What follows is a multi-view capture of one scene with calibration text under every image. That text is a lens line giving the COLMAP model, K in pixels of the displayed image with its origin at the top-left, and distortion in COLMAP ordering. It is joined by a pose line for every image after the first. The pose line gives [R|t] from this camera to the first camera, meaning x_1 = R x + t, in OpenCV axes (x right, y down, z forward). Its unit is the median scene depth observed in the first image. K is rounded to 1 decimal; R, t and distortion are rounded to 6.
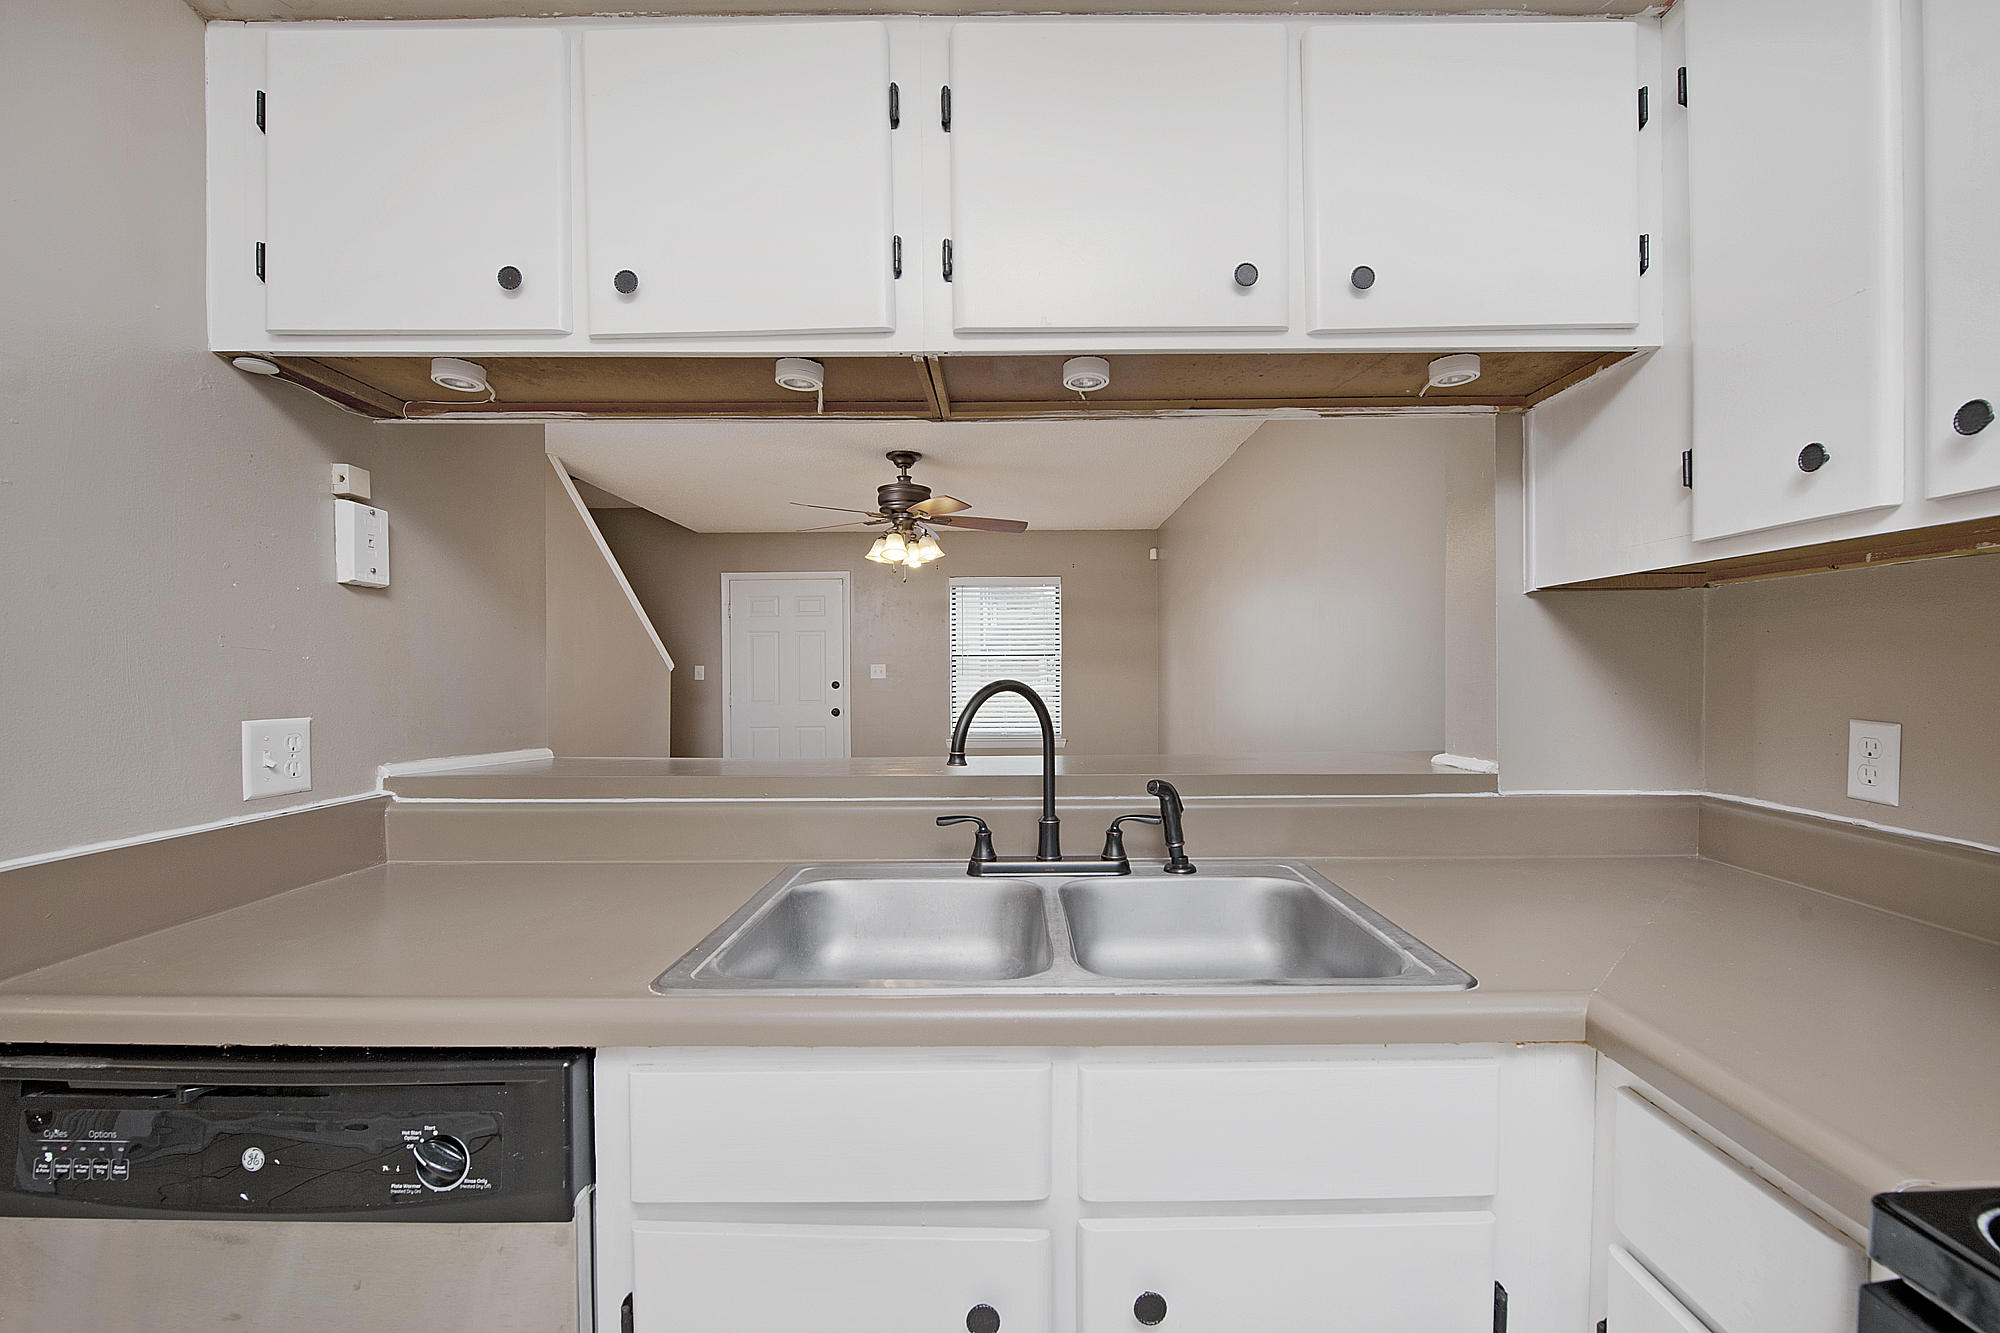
lens RADIAL K [[827.0, 0, 999.3], [0, 827.0, 673.5], [0, 0, 1]] dist [-0.003965, -0.000656]
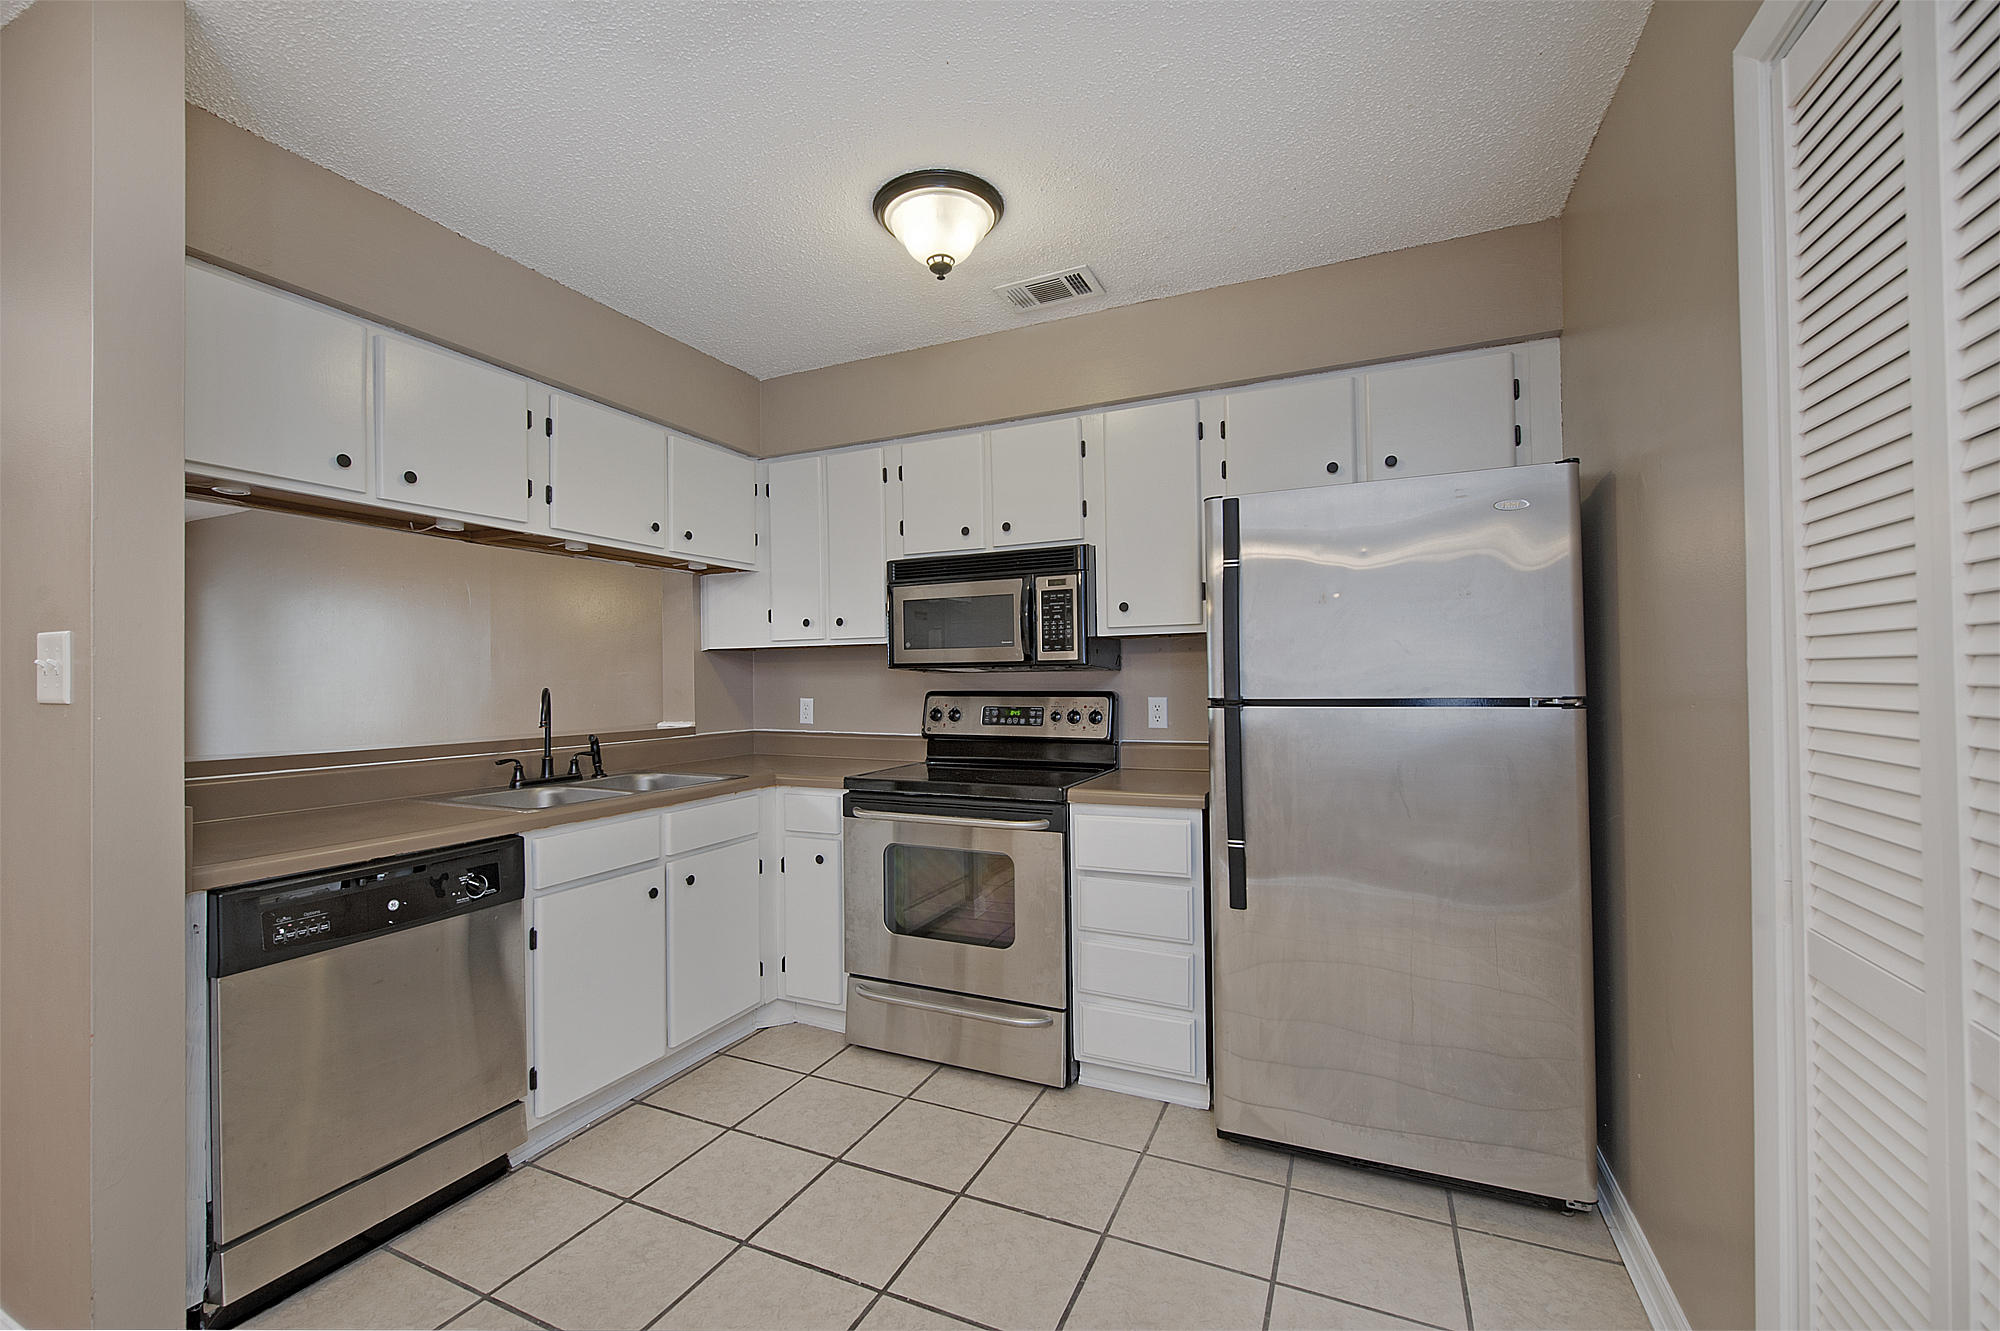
lens RADIAL K [[814.5, 0, 951.1], [0, 814.5, 677.3], [0, 0, 1]] dist [-0.006802, -0.002089]
pose [[0.442037, 0.004577, 0.896985, -1.485637], [0.002079, 0.999979, -0.006127, -0.003233], [-0.896995, 0.004573, 0.442018, -0.882723]]
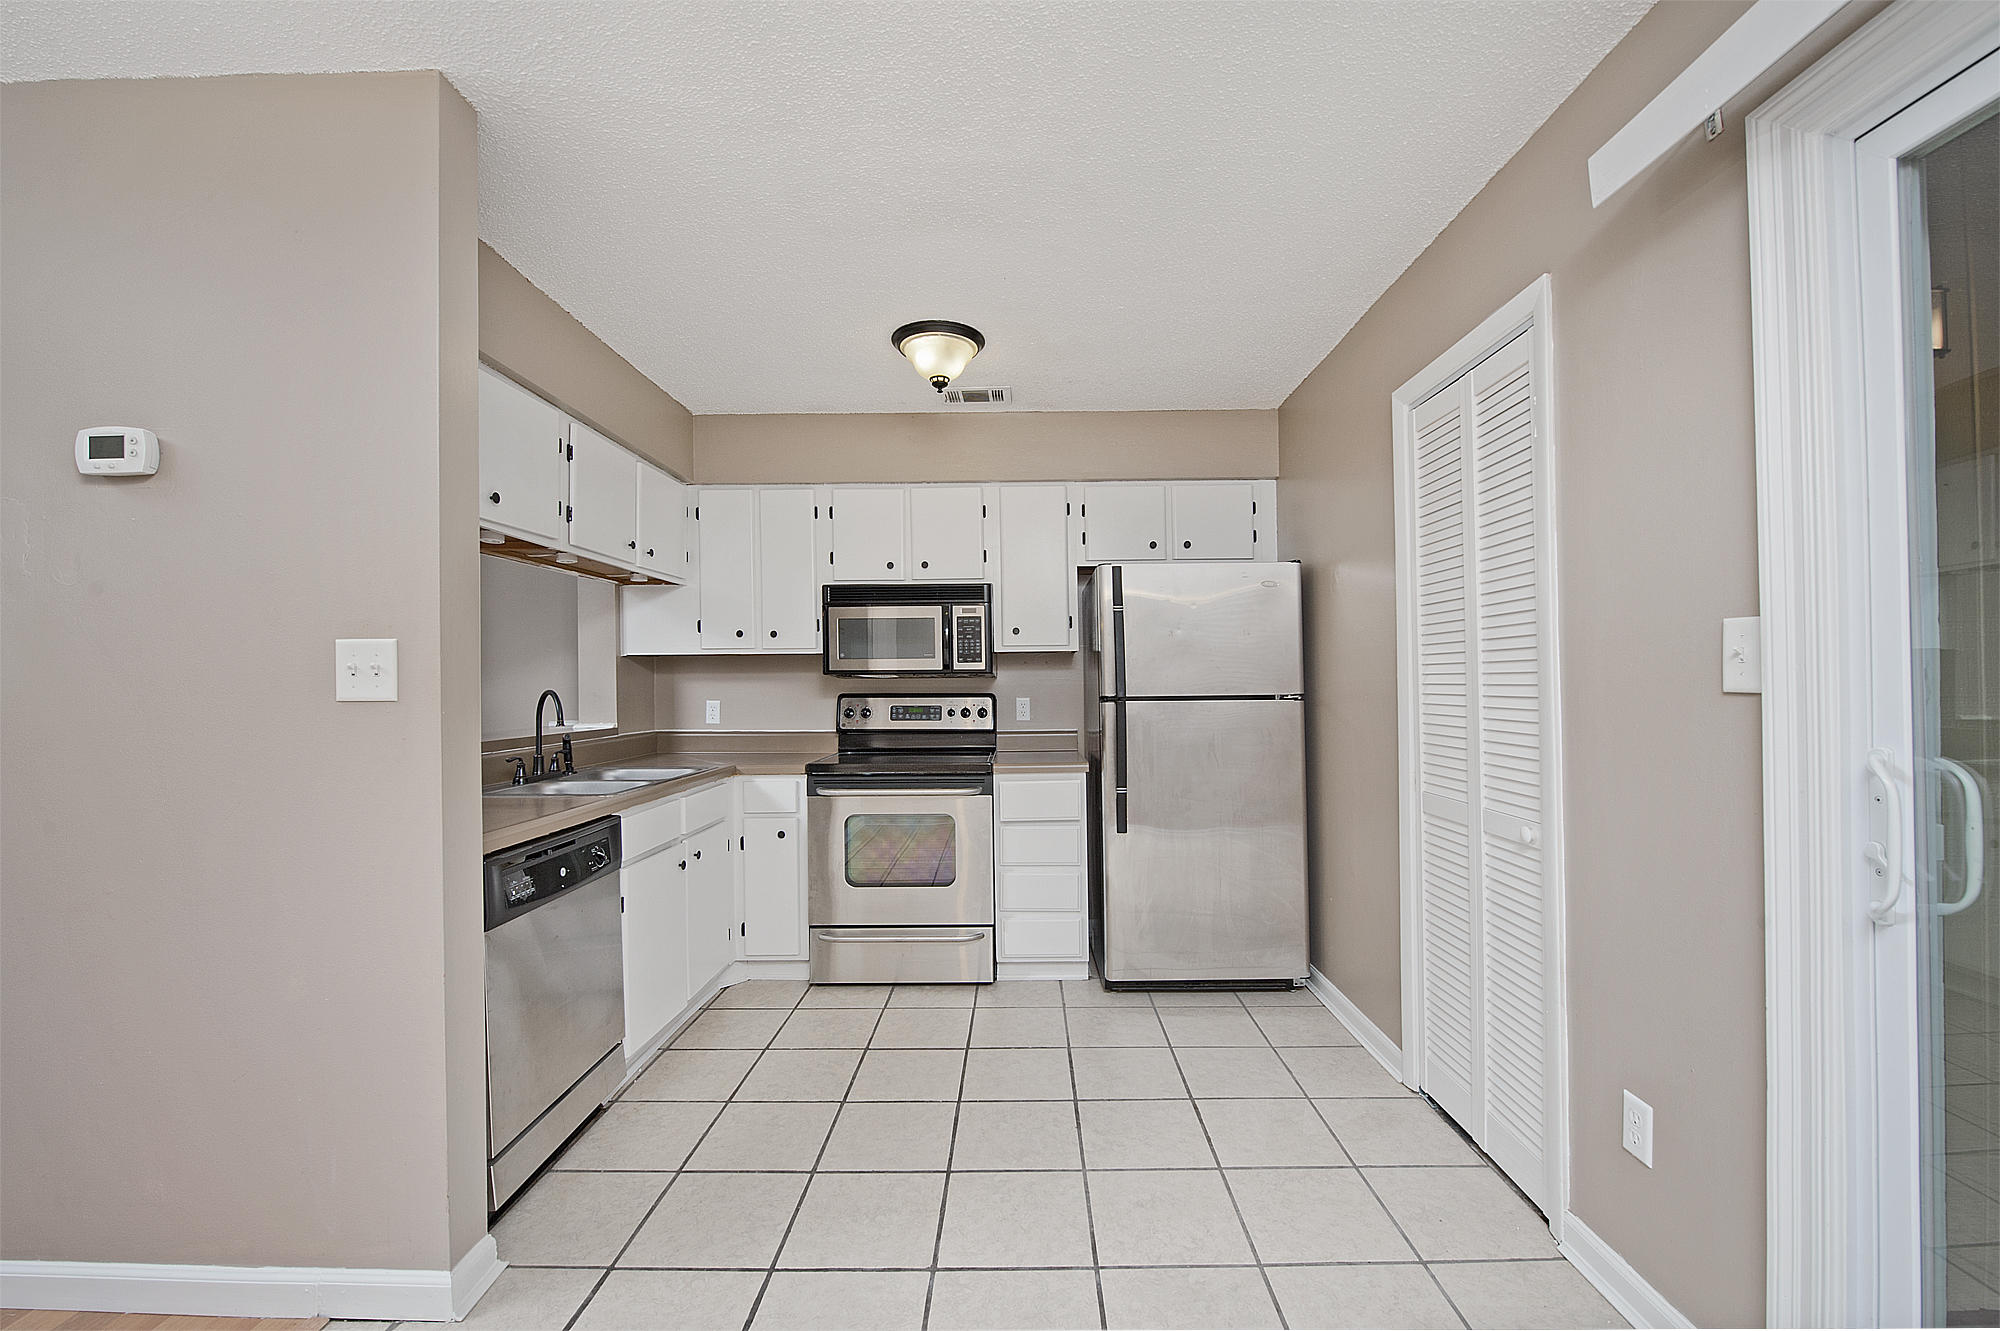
lens RADIAL K [[814.5, 0, 1011.7], [0, 814.5, 678.9], [0, 0, 1]] dist [-0.006802, -0.002089]
pose [[0.003749, 0.011948, 0.999922, -2.367436], [0.002061, 0.999926, -0.011956, 0.007842], [-0.999991, 0.002106, 0.003724, -0.284954]]
